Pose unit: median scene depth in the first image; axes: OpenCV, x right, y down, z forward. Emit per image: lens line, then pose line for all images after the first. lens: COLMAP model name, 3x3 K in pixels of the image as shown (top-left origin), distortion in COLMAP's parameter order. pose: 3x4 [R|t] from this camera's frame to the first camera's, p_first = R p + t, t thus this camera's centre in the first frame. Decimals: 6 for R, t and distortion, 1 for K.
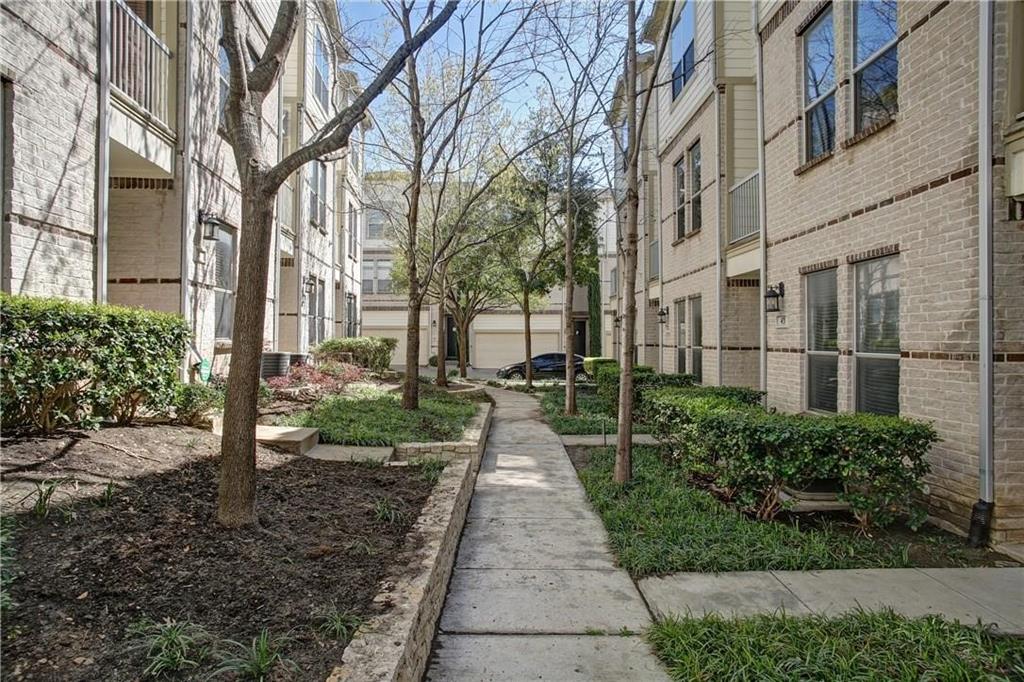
lens RADIAL K [[588.8, 0, 512.0], [0, 588.8, 341.0], [0, 0, 1]] dist [-0.002794, -0.000177]
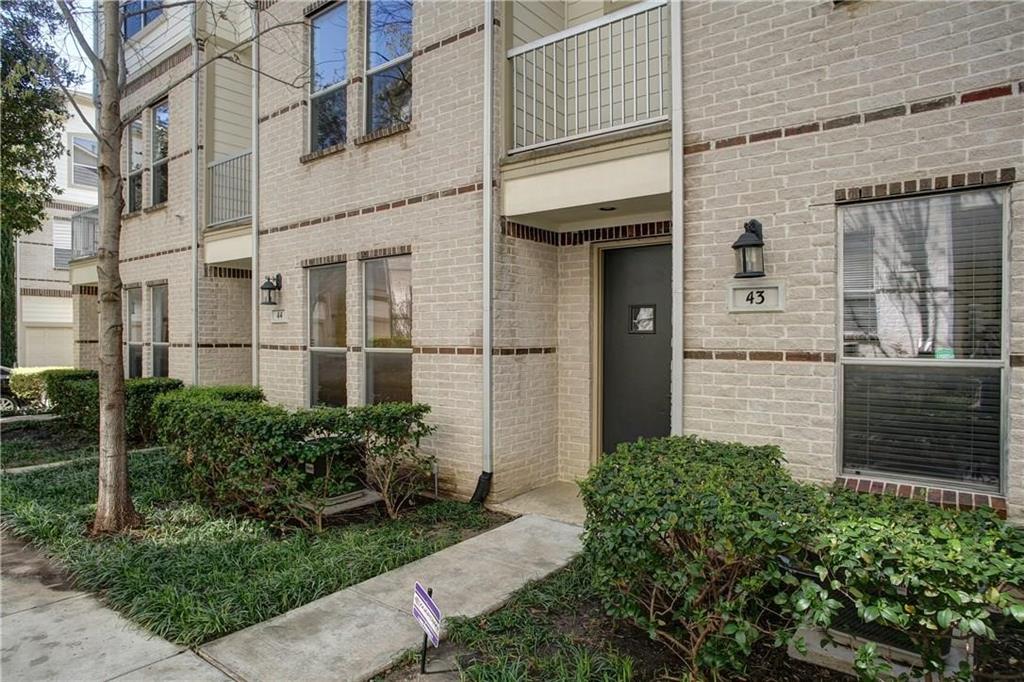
lens RADIAL K [[505.1, 0, 512.0], [0, 505.1, 341.0], [0, 0, 1]] dist [-0.079996, 0.047001]
pose [[0.542661, -0.006966, 0.839923, -0.002172], [0.000196, 0.999967, 0.008166, -0.000342], [-0.839952, -0.004267, 0.542645, 0.308096]]
